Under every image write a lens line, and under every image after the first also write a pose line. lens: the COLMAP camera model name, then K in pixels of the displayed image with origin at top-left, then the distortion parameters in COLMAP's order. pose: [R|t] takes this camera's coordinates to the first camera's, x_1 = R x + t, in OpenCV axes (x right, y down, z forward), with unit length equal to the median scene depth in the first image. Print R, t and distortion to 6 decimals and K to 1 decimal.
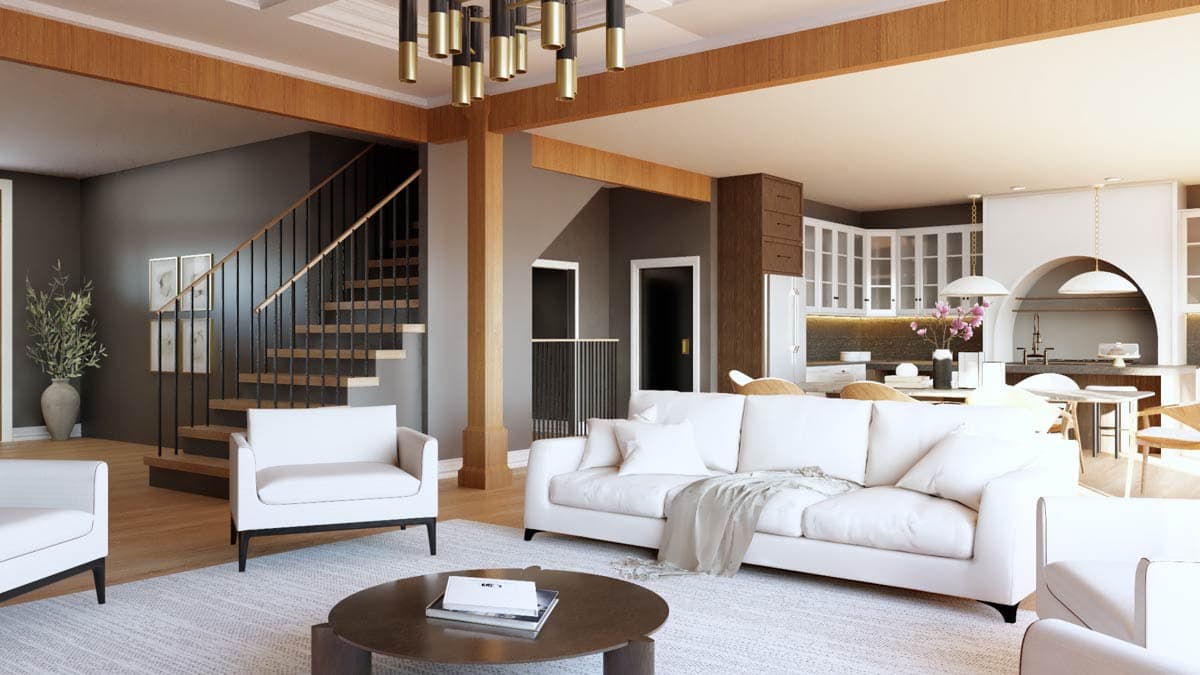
lens RADIAL K [[1006.4, 0, 600.0], [0, 1006.4, 337.5], [0, 0, 1]] dist [0.014084, 0.007507]
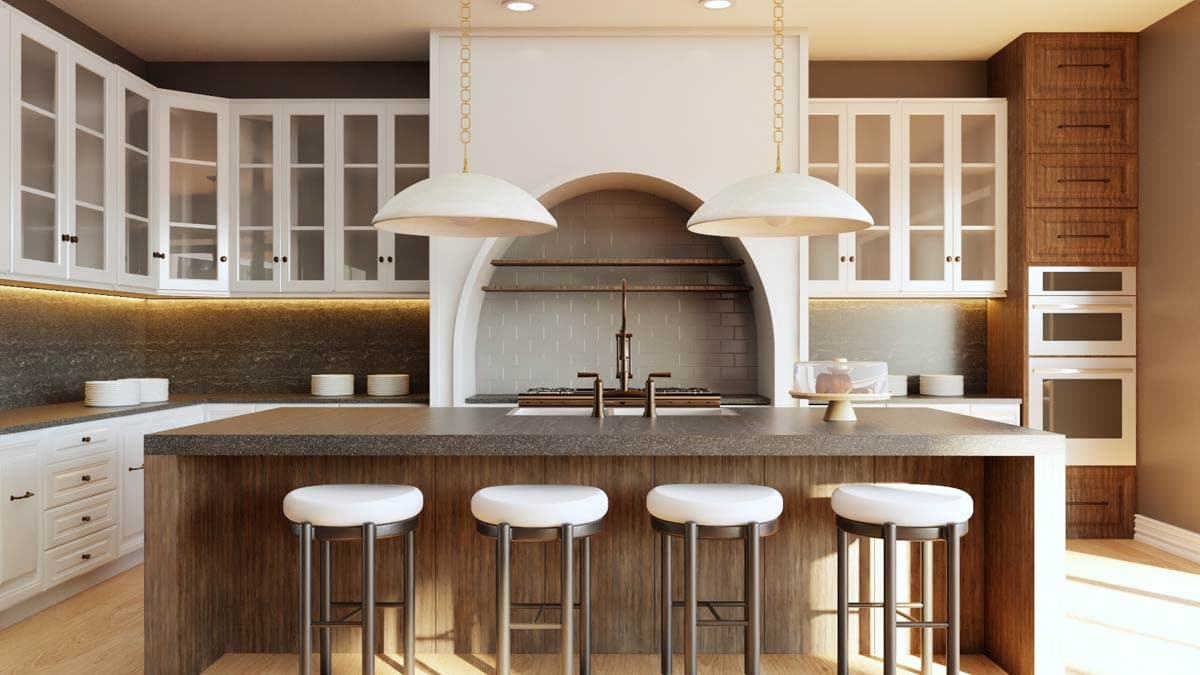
lens RADIAL K [[1006.4, 0, 600.0], [0, 1006.4, 337.5], [0, 0, 1]] dist [0.014084, 0.007507]
pose [[0.788104, 0.001905, 0.615539, 0.156738], [0.000831, 0.999991, -0.004159, -0.000939], [-0.615541, 0.003789, 0.788095, 0.577351]]
